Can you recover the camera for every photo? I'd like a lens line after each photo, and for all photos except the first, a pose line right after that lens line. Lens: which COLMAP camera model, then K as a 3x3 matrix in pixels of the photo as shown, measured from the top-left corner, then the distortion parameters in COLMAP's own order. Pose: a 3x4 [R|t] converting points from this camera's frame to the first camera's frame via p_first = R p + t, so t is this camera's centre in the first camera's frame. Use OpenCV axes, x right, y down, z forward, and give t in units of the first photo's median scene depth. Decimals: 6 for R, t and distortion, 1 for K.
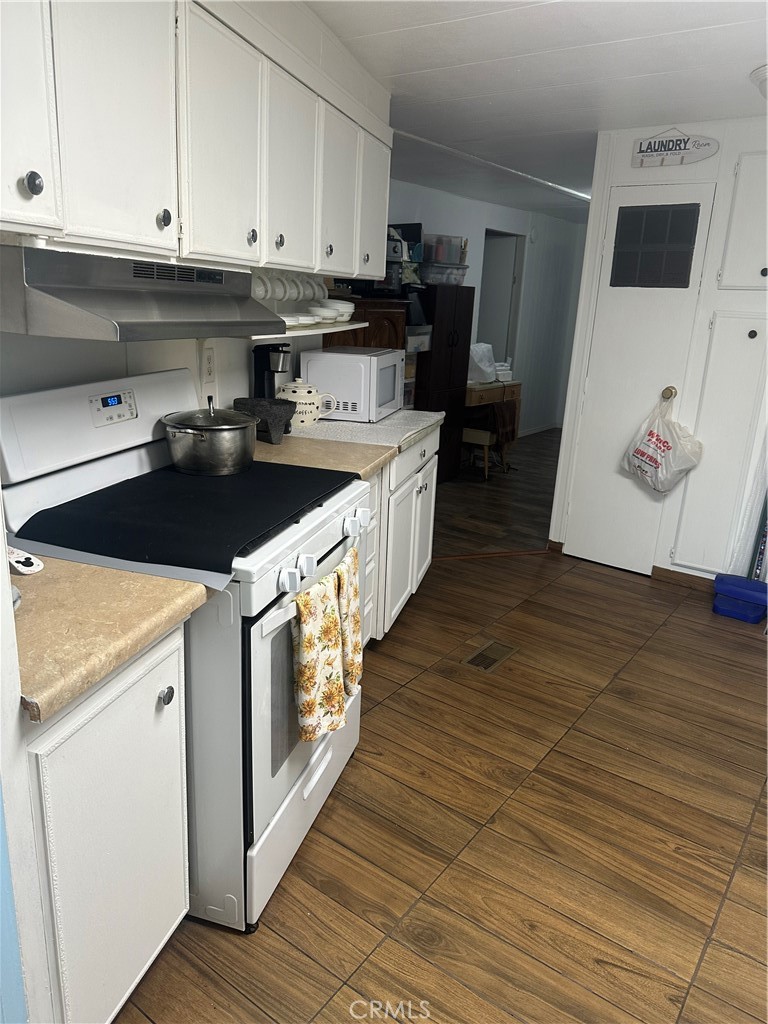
lens RADIAL K [[735.3, 0, 384.0], [0, 735.3, 512.0], [0, 0, 1]] dist [0.004231, -0.000525]
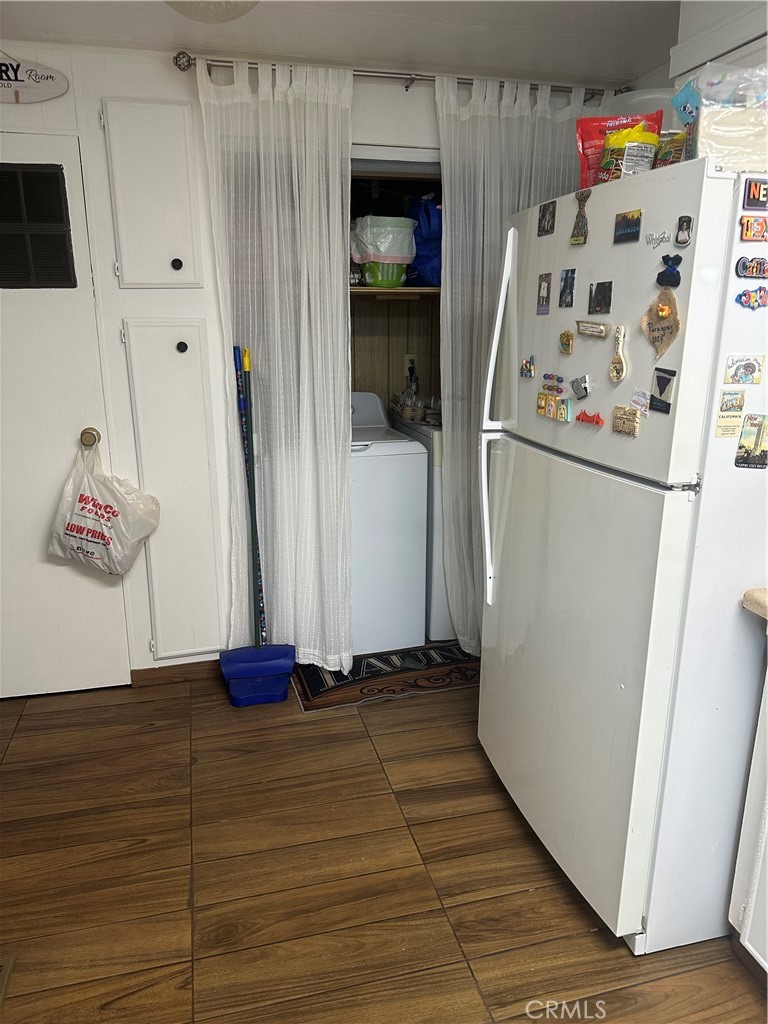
lens RADIAL K [[735.3, 0, 384.0], [0, 735.3, 512.0], [0, 0, 1]] dist [0.004231, -0.000525]
pose [[0.637312, -0.245639, 0.730407, 0.035677], [0.249324, 0.962582, 0.106174, -0.099372], [-0.729157, 0.114442, 0.674709, 0.334748]]
